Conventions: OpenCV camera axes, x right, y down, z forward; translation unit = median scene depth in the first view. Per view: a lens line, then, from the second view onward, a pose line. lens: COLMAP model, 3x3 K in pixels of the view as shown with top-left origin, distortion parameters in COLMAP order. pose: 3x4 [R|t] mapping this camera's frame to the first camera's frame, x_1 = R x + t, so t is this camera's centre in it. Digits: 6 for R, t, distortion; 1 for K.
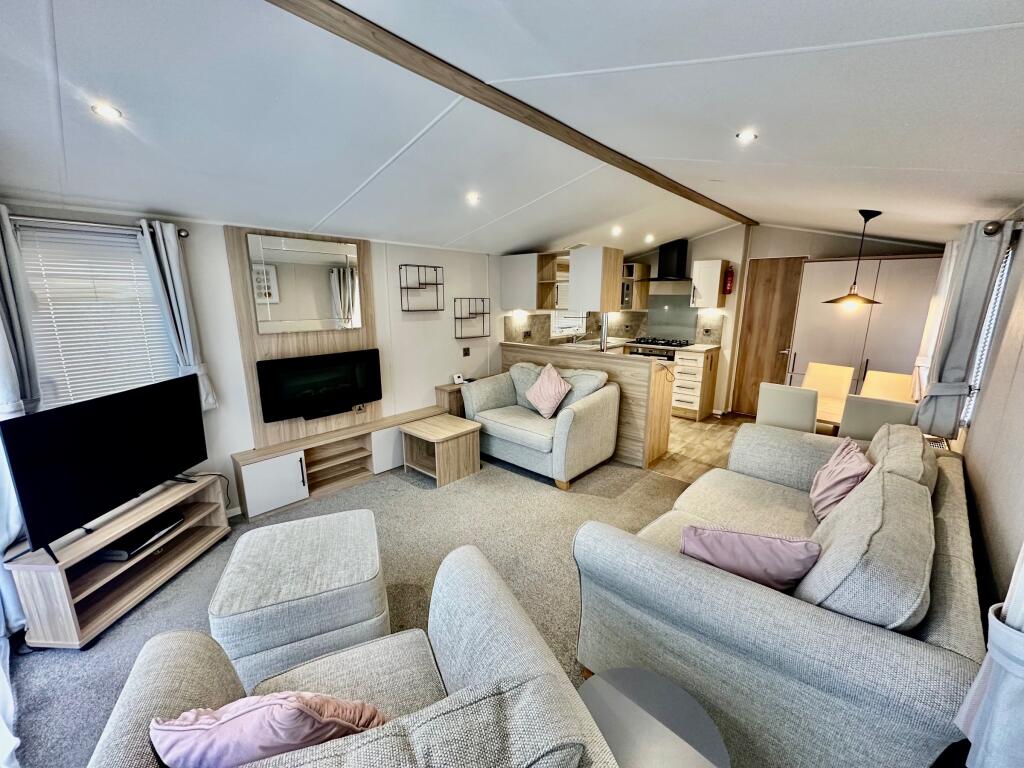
lens RADIAL K [[406.6, 0, 512.0], [0, 406.6, 384.0], [0, 0, 1]] dist [-0.003967, 0.000482]
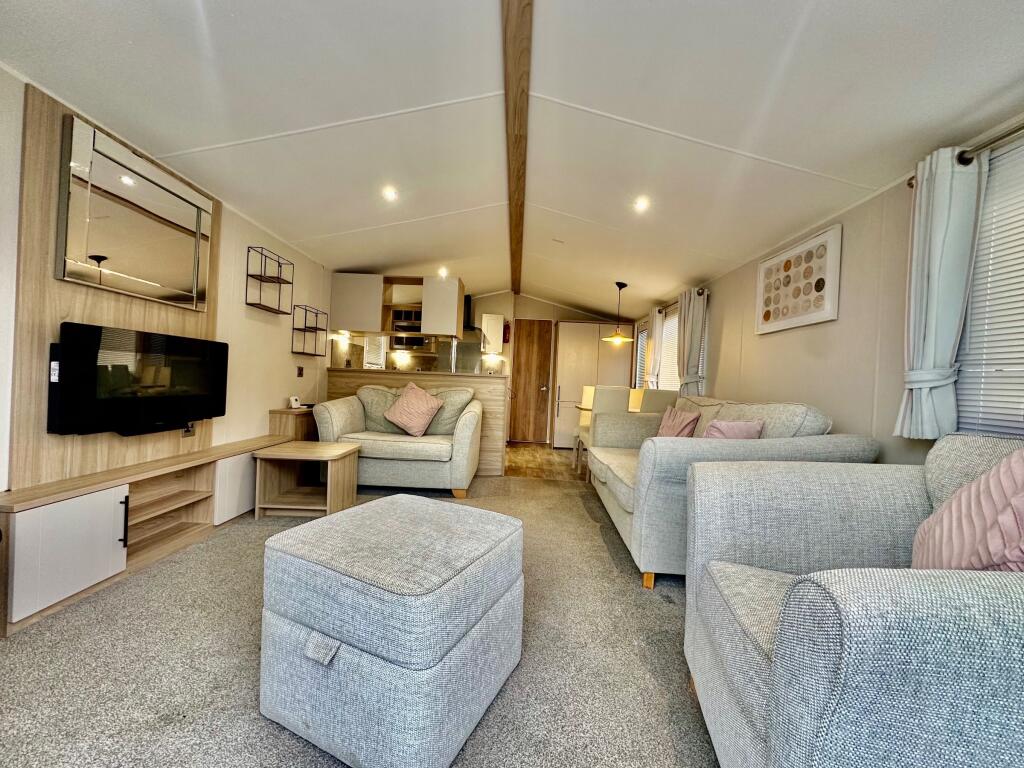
lens RADIAL K [[406.6, 0, 512.0], [0, 406.6, 384.0], [0, 0, 1]] dist [-0.003967, 0.000482]
pose [[0.741685, 0.029890, 0.670082, -0.381720], [0.099011, 0.983184, -0.153448, 0.127182], [-0.663401, 0.180156, 0.726253, 0.130311]]
